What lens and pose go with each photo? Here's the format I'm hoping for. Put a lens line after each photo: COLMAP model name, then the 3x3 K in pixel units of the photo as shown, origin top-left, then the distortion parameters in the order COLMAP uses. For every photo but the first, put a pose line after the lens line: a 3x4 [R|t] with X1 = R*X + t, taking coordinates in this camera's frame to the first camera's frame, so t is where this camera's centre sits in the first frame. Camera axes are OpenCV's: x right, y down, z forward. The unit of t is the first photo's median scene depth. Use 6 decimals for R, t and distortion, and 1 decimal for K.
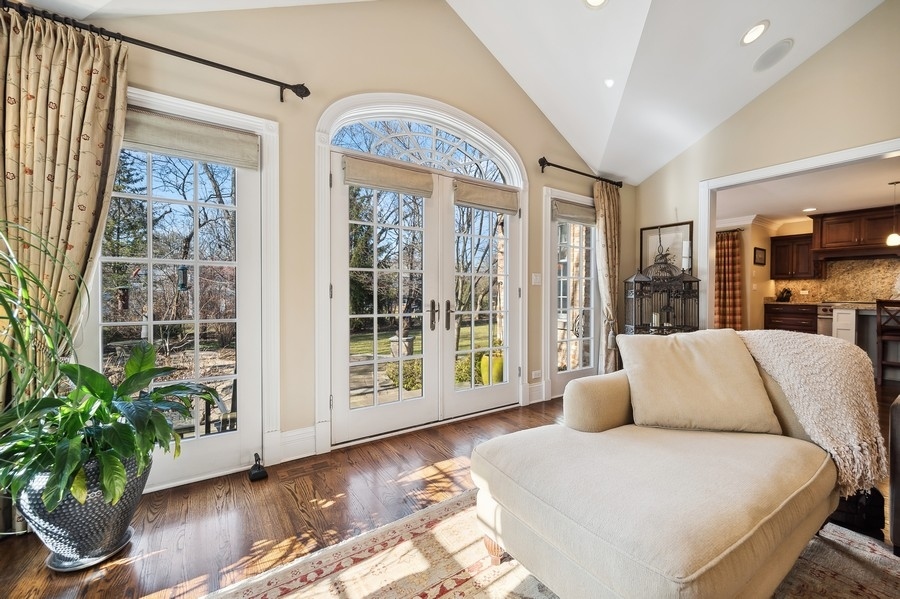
lens RADIAL K [[365.7, 0, 451.5], [0, 365.7, 299.5], [0, 0, 1]] dist [-0.001029, 0.000195]
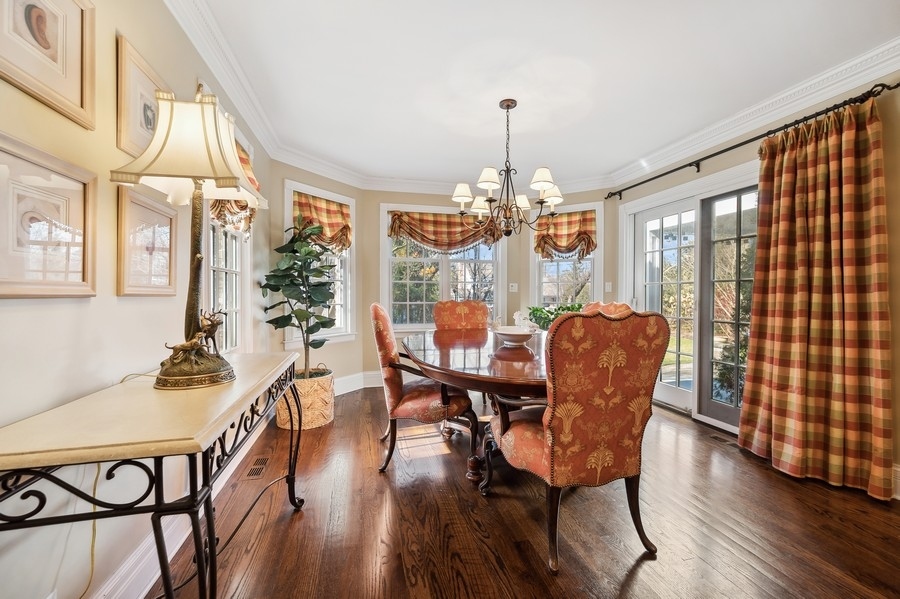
lens RADIAL K [[365.7, 0, 452.2], [0, 365.7, 297.7], [0, 0, 1]] dist [-0.001029, 0.000195]
pose [[0.941536, 0.000316, -0.336911, 0.569707], [-0.003018, 0.999967, -0.007497, -0.017440], [0.336898, 0.008076, 0.941507, 0.615483]]
